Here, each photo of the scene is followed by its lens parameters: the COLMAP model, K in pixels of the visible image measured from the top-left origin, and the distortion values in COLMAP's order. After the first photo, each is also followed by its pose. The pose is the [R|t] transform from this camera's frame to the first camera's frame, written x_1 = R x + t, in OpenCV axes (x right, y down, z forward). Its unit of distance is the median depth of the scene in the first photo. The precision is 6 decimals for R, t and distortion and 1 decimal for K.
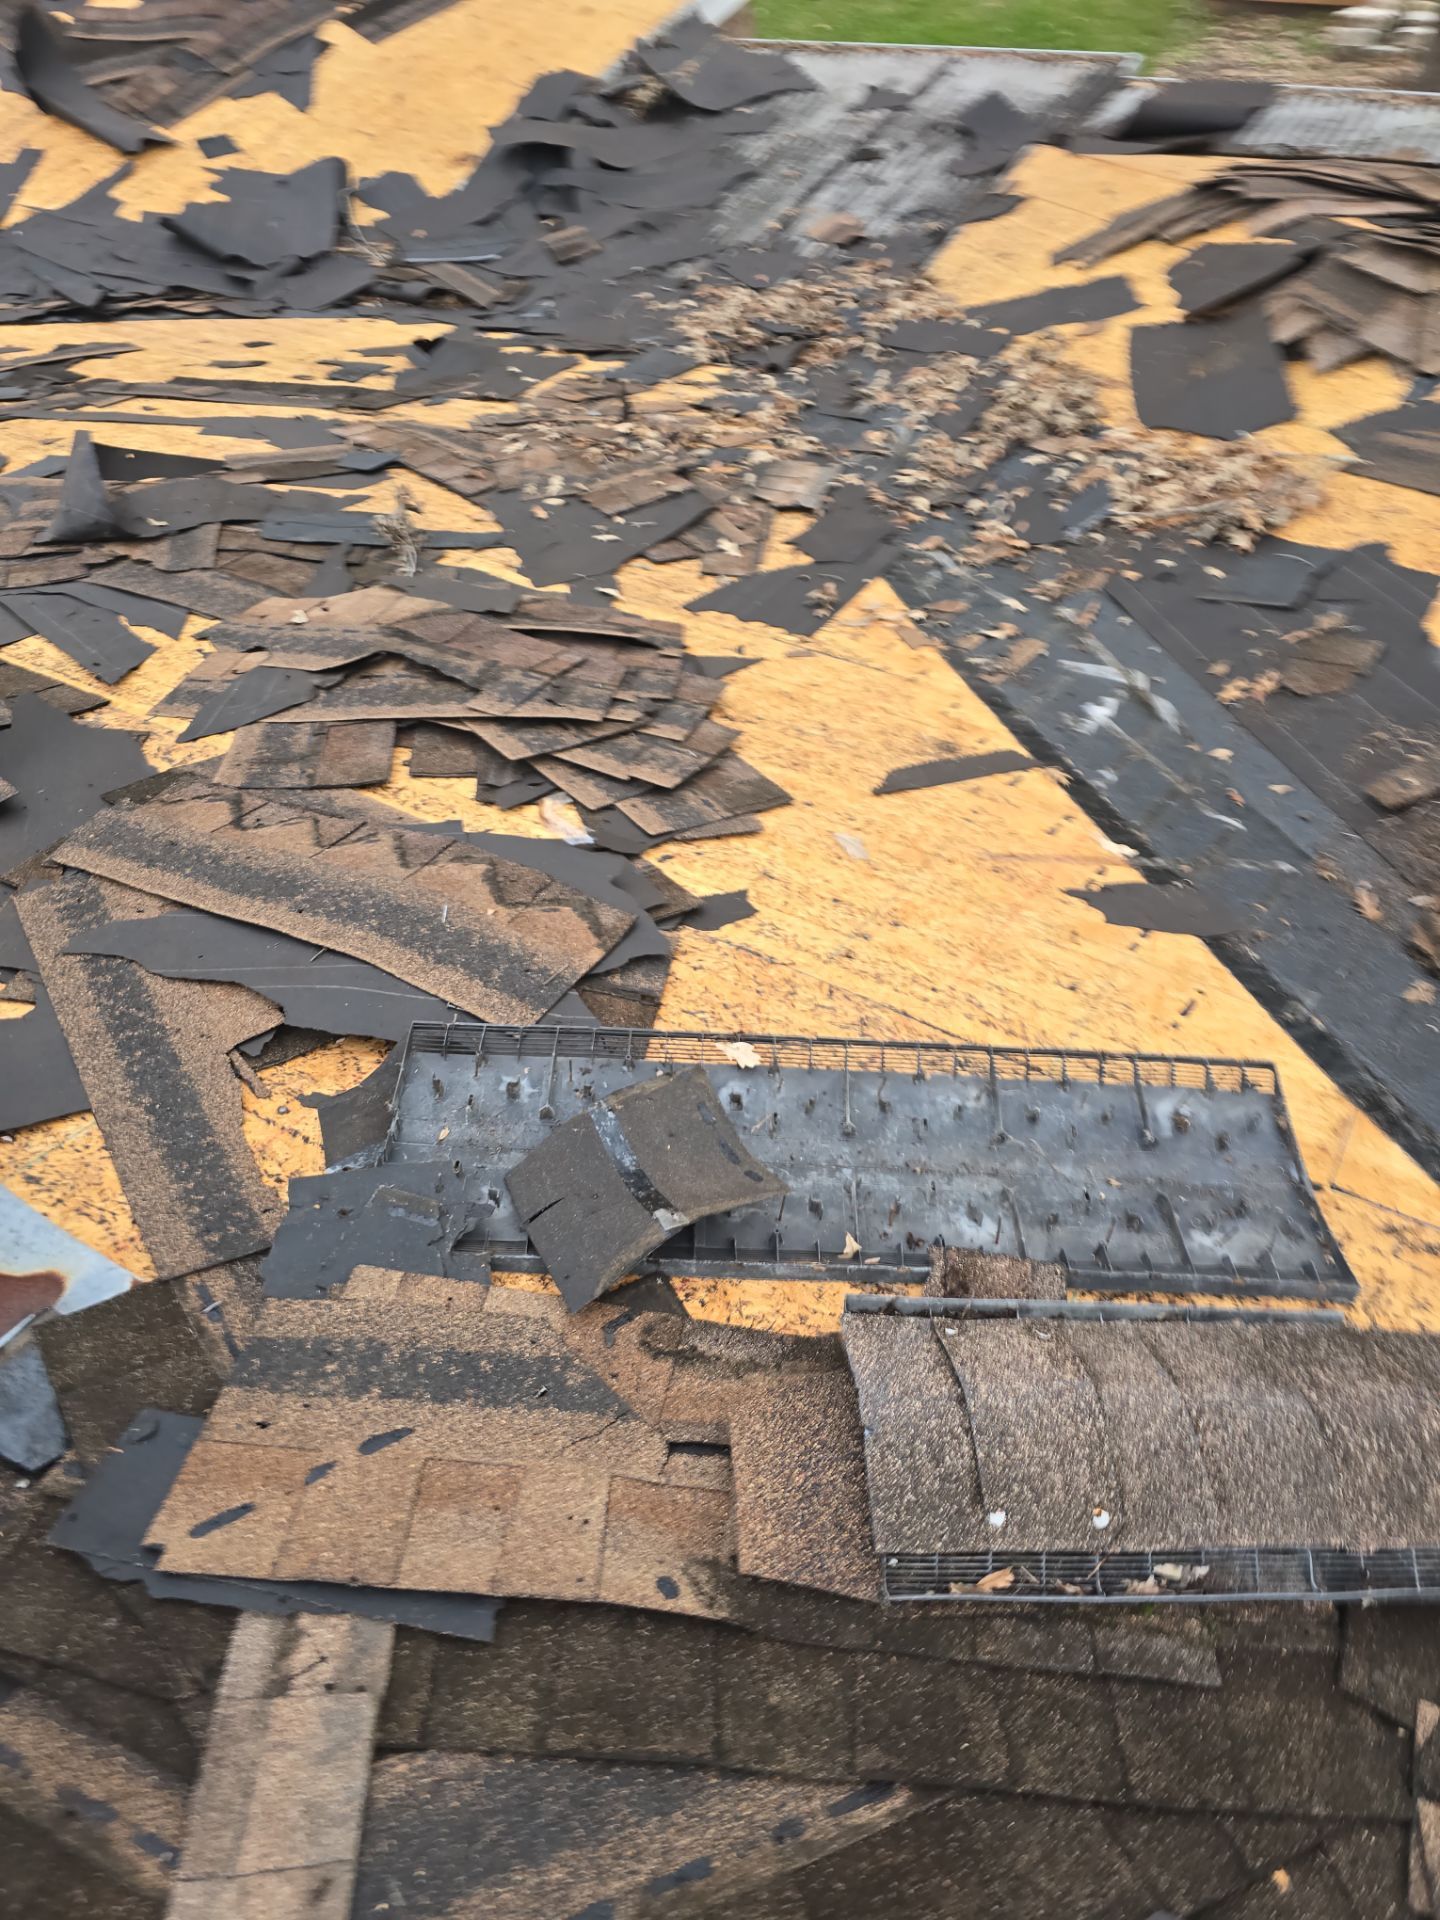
lens RADIAL K [[1358.1, 0, 716.0], [0, 1358.1, 954.0], [0, 0, 1]] dist [0.079470, -0.073051]
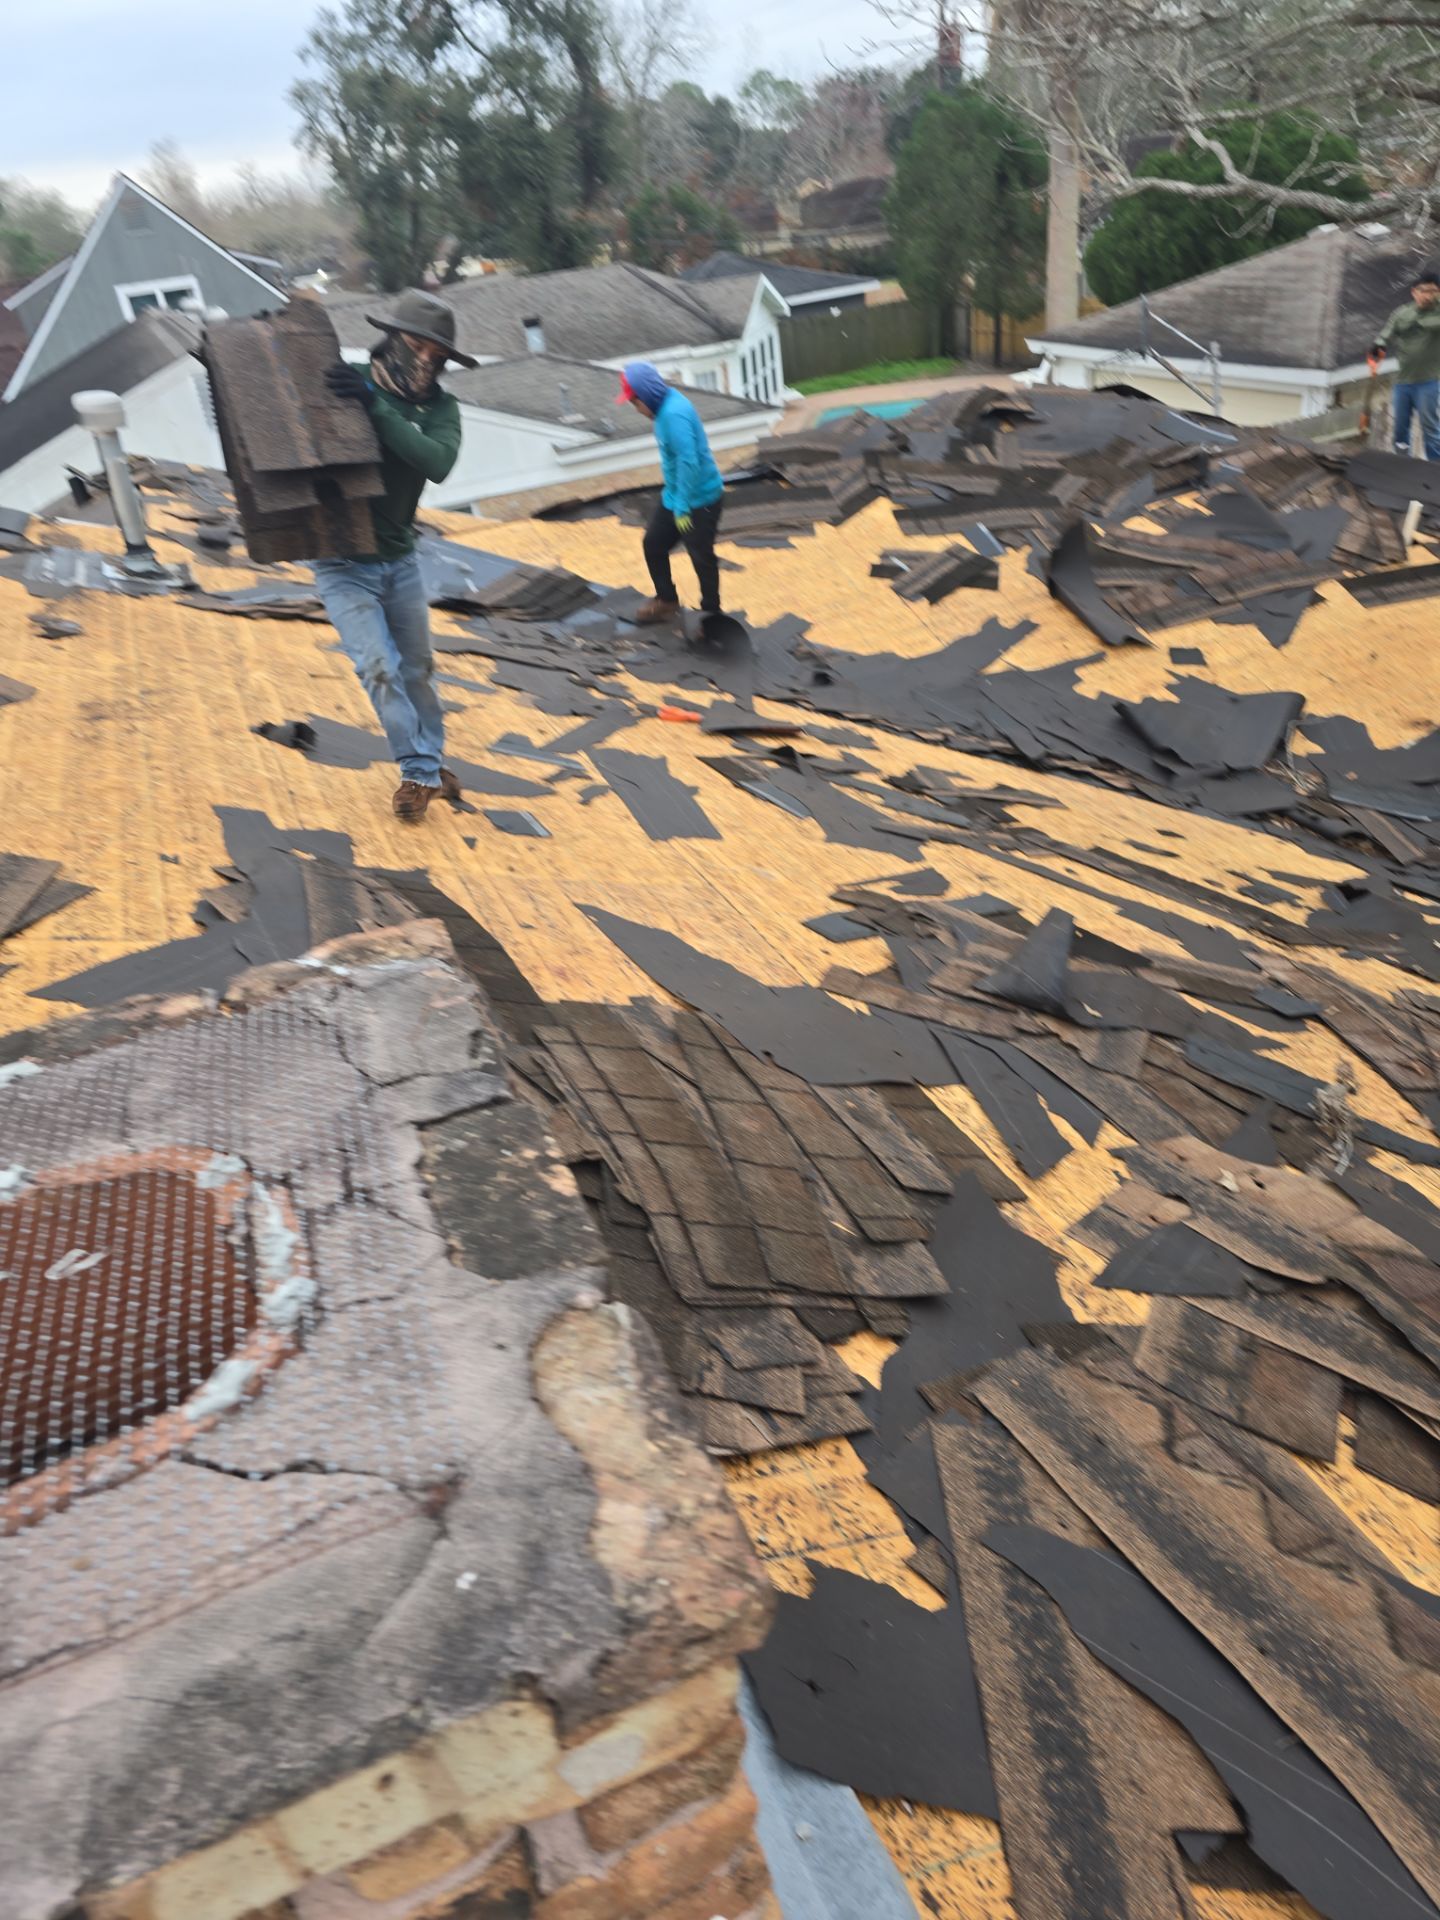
lens RADIAL K [[1358.1, 0, 716.0], [0, 1358.1, 954.0], [0, 0, 1]] dist [0.079470, -0.073051]
pose [[0.807633, 0.346275, -0.477307, -0.163104], [-0.470002, 0.866839, -0.166400, -0.051514], [0.356128, 0.358726, 0.862838, 0.017931]]
